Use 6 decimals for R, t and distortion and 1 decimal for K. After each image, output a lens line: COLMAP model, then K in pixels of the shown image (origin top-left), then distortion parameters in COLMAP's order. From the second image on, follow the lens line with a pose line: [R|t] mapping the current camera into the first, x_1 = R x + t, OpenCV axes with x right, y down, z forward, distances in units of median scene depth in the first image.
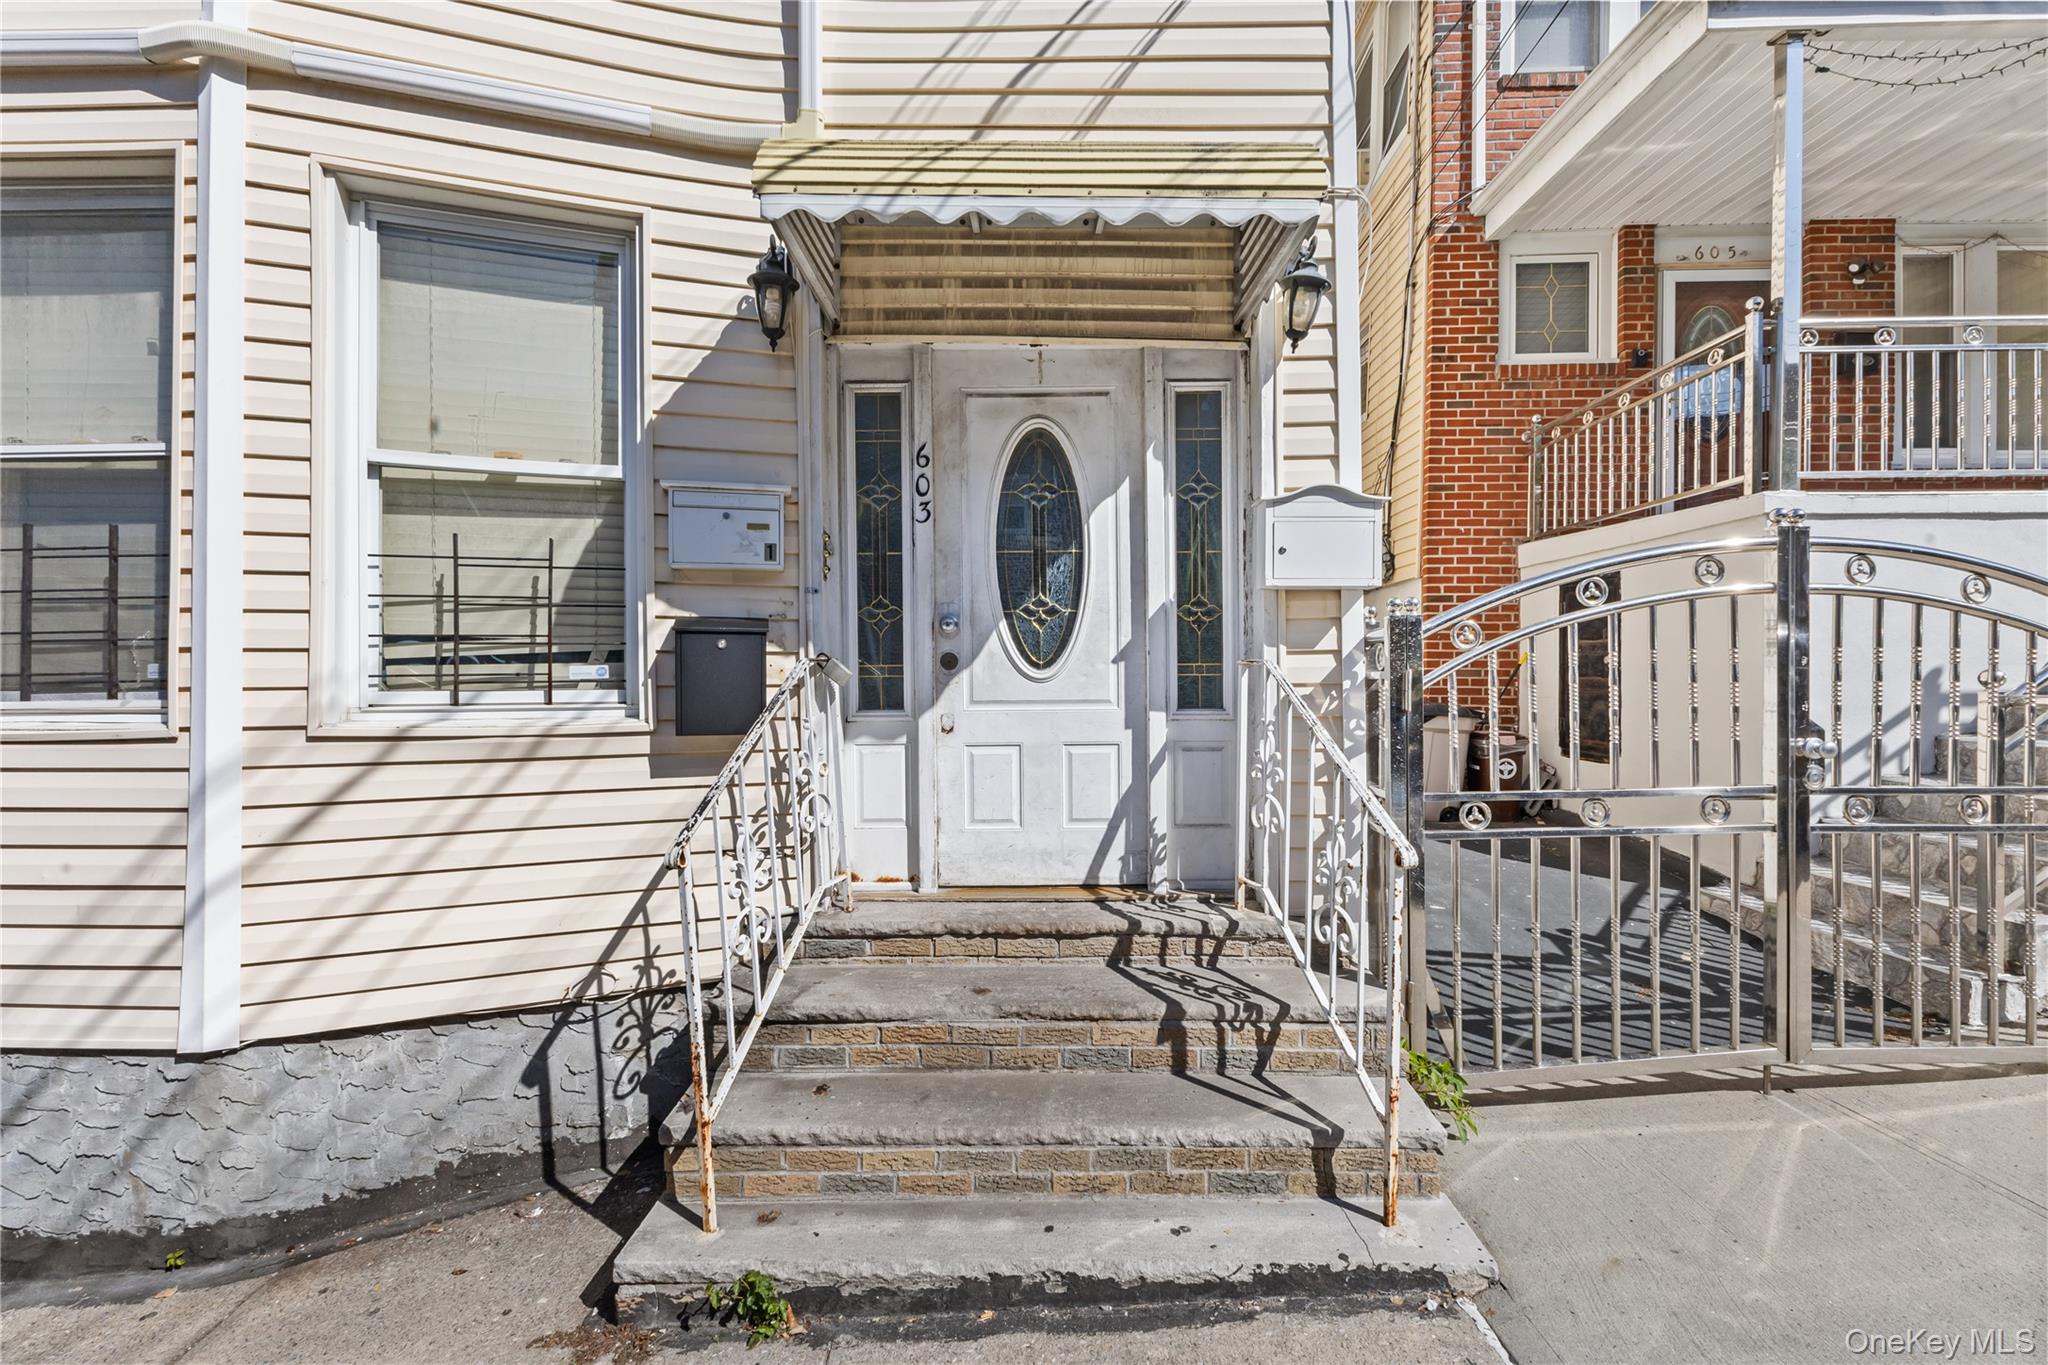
lens RADIAL K [[881.1, 0, 1030.7], [0, 881.1, 678.9], [0, 0, 1]] dist [0.016567, -0.005352]
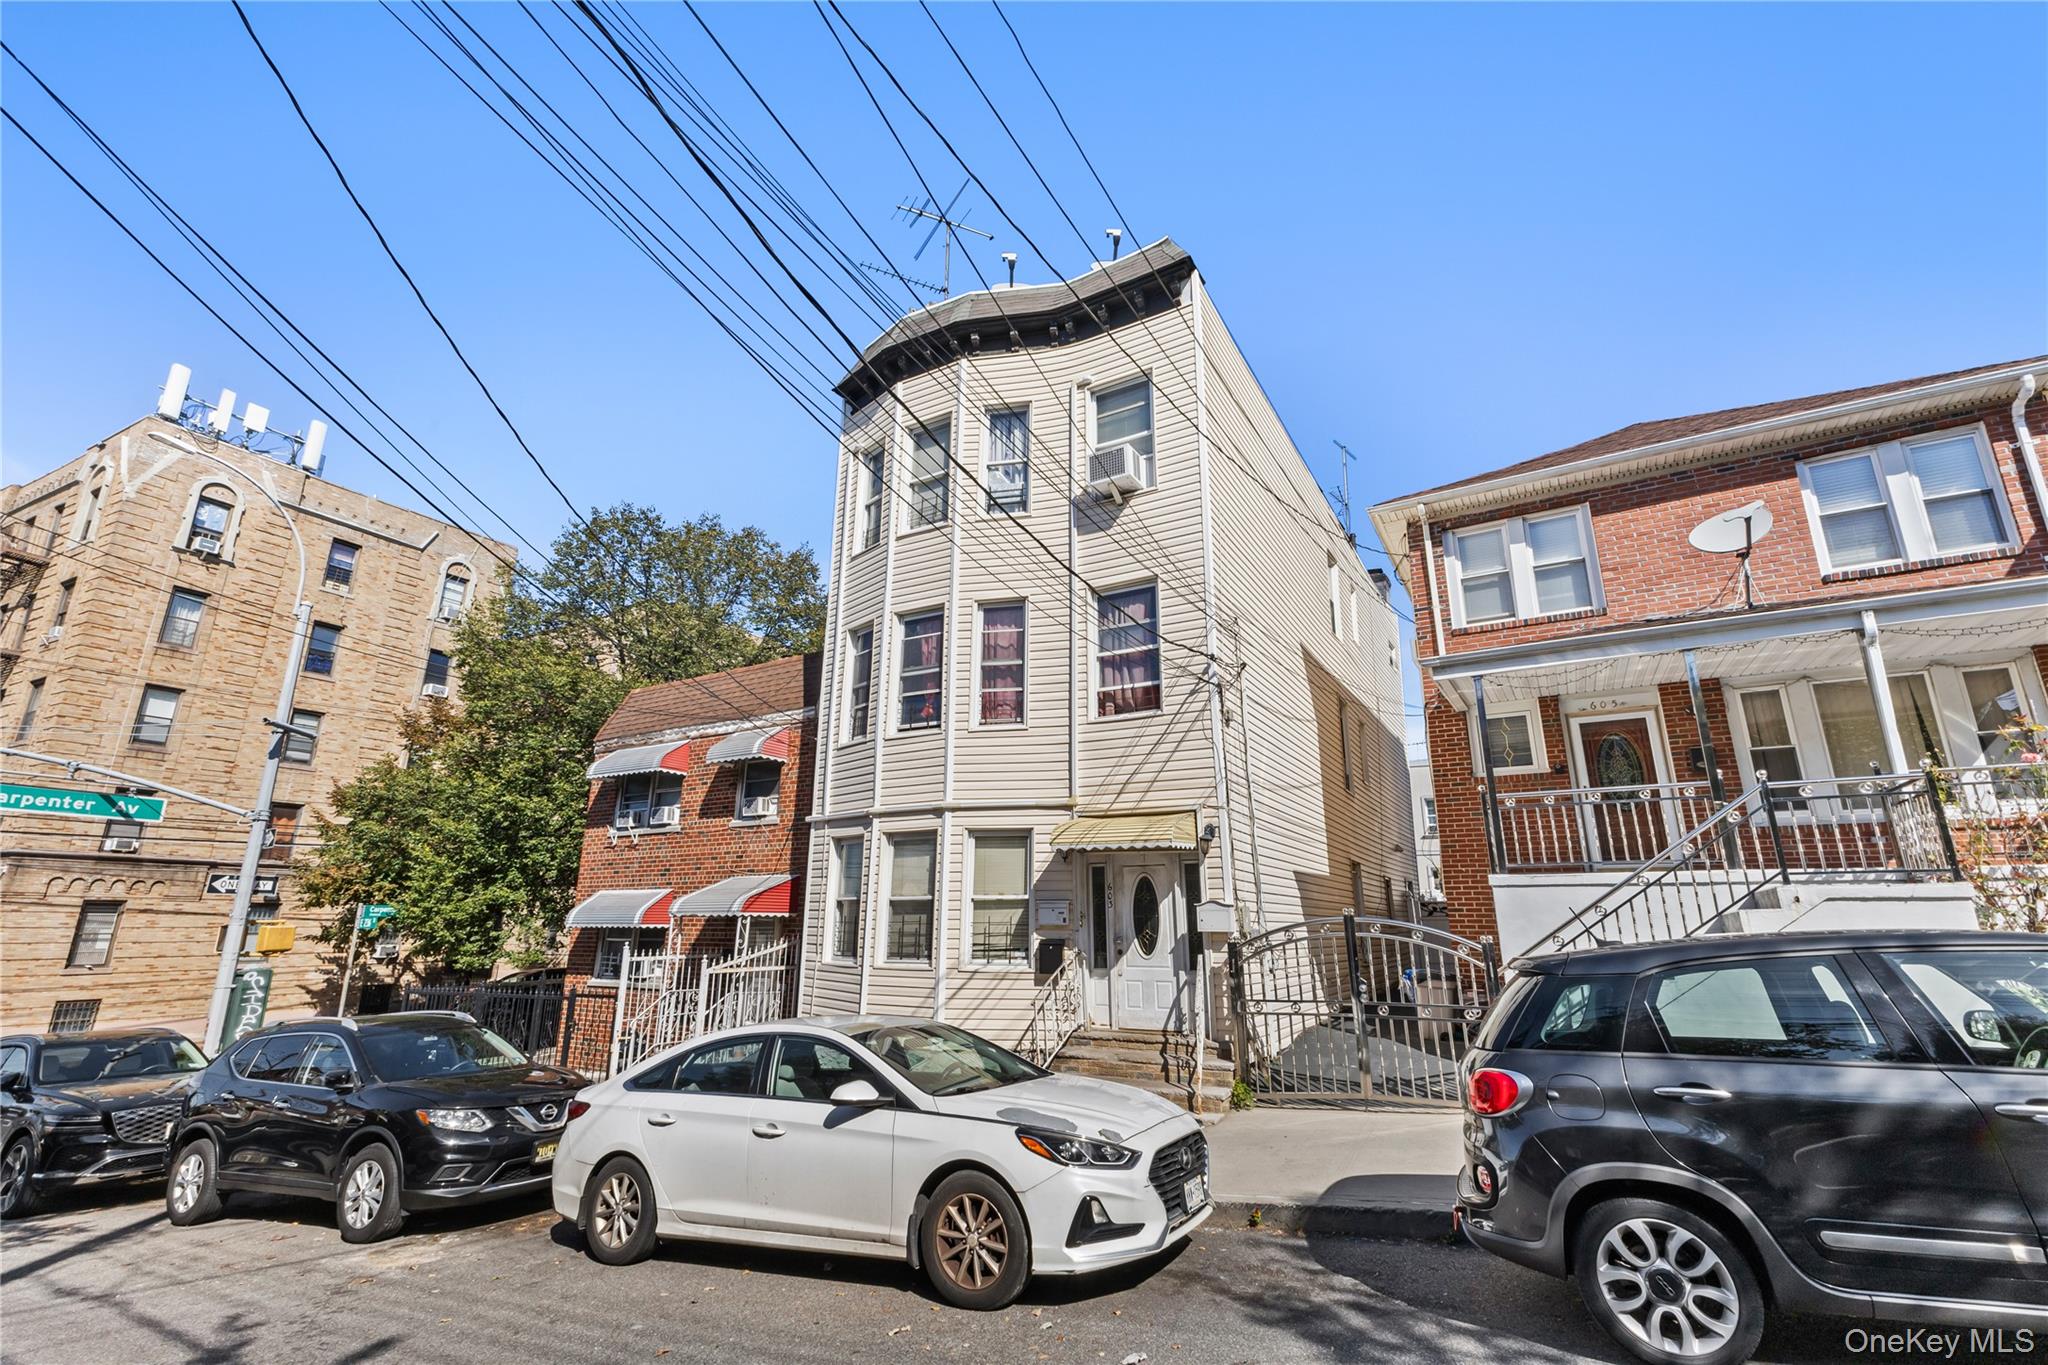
lens RADIAL K [[881.1, 0, 1030.7], [0, 881.1, 678.9], [0, 0, 1]] dist [0.016567, -0.005352]
pose [[0.878270, -0.125607, -0.461373, 1.362476], [-0.007302, 0.961246, -0.275595, -0.098139], [0.478110, 0.245415, 0.843316, -2.324290]]
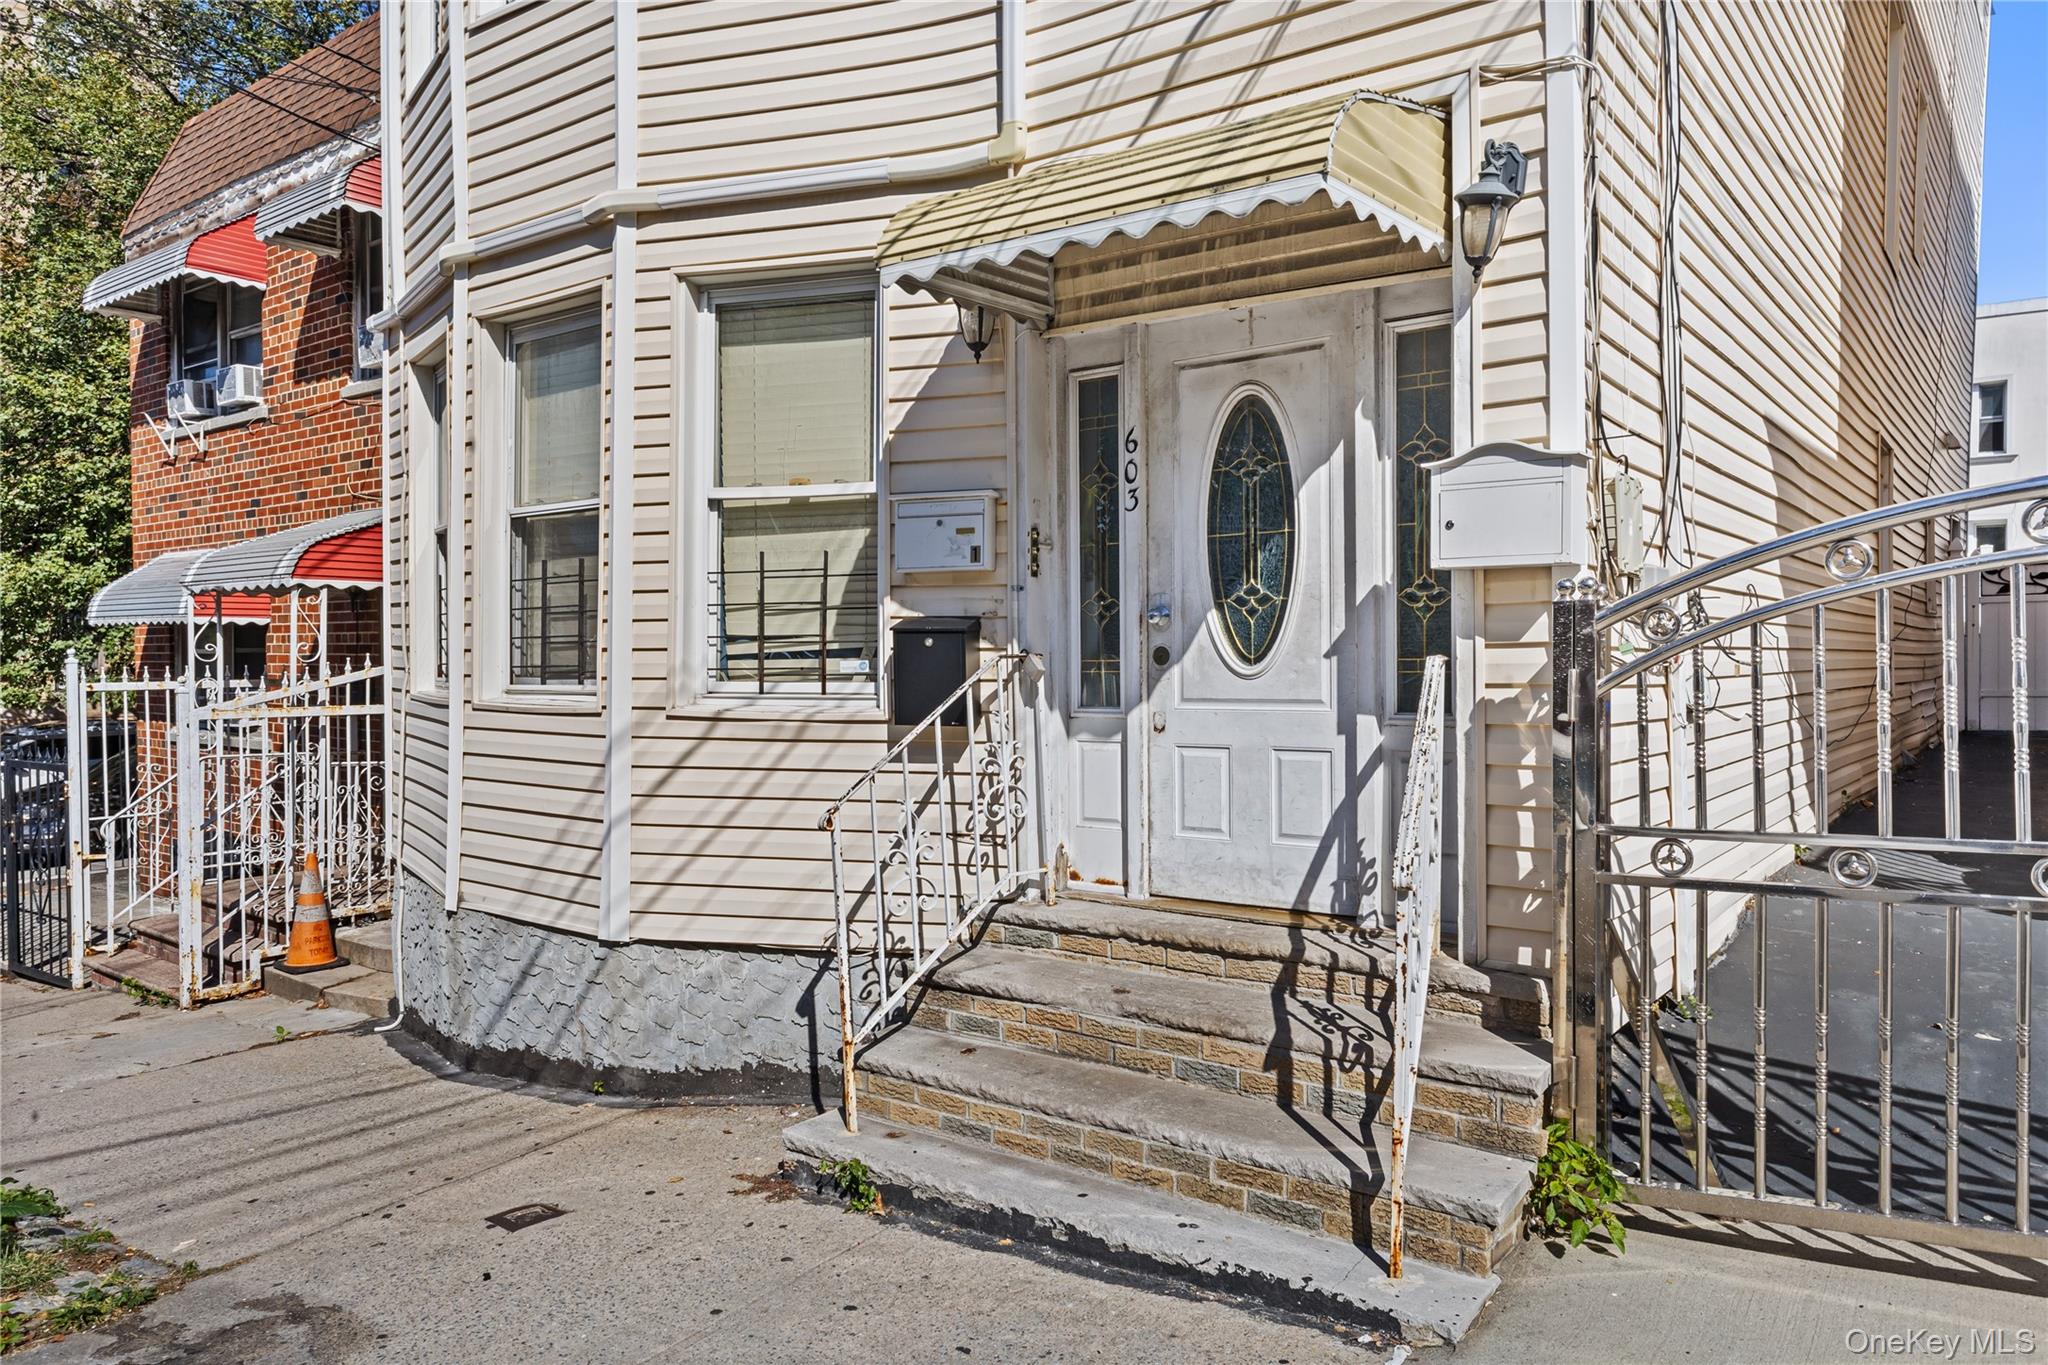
lens RADIAL K [[1337.9, 0, 1048.7], [0, 1337.9, 678.7], [0, 0, 1]] dist [0.002963, -0.000329]
pose [[0.816180, 0.010334, -0.577705, 0.708134], [-0.002944, 0.999901, 0.013728, -0.016445], [0.577790, -0.009504, 0.816130, -0.256170]]
